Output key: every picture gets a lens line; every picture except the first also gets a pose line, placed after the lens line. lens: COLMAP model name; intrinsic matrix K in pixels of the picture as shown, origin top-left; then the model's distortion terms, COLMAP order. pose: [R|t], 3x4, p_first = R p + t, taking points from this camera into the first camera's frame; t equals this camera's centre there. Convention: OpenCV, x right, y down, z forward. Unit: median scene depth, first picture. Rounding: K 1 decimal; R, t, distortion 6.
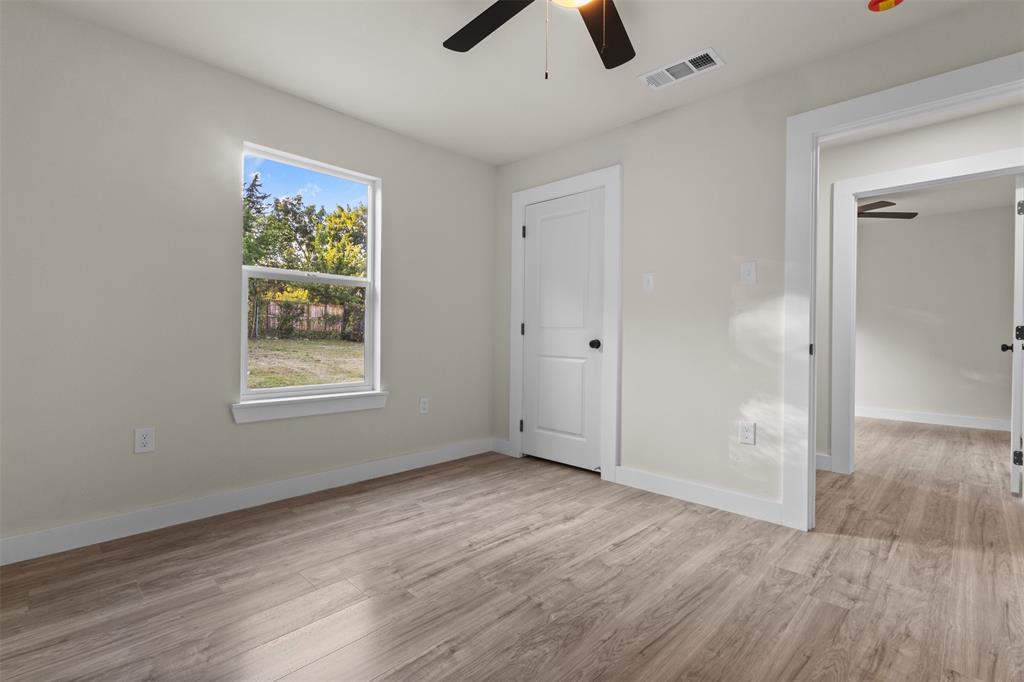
lens RADIAL K [[472.9, 0, 517.4], [0, 472.9, 336.7], [0, 0, 1]] dist [0.010074, -0.002316]
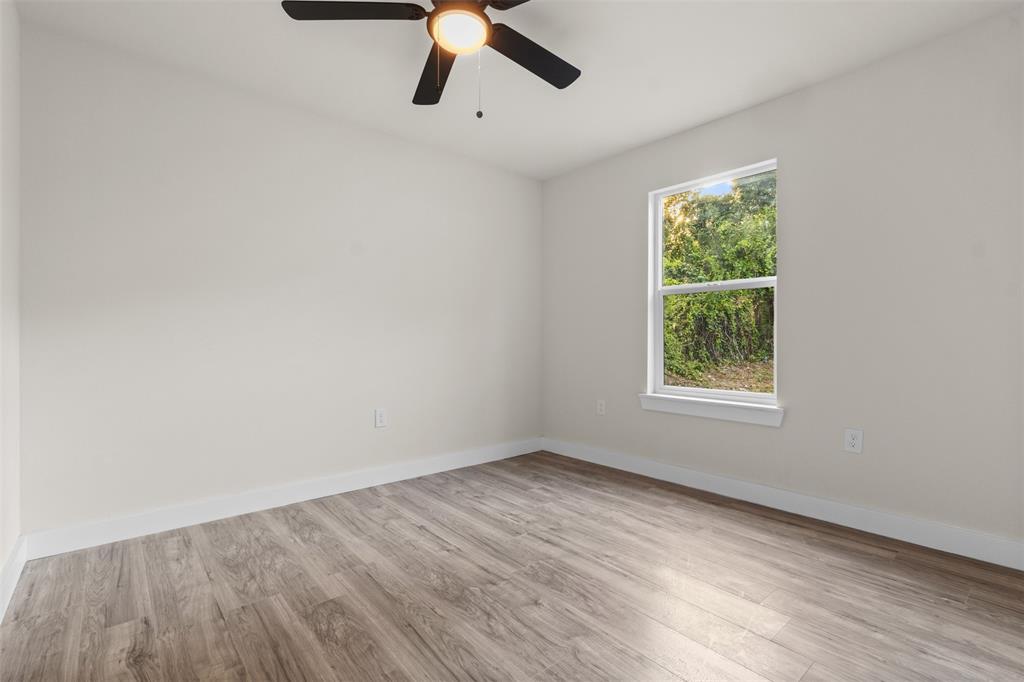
lens RADIAL K [[472.9, 0, 508.8], [0, 472.9, 345.3], [0, 0, 1]] dist [0.010074, -0.002316]
pose [[-0.109115, -0.000473, -0.994029, 0.915832], [-0.000181, 1.000000, -0.000456, 0.005167], [0.994029, 0.000130, -0.109115, 0.922204]]
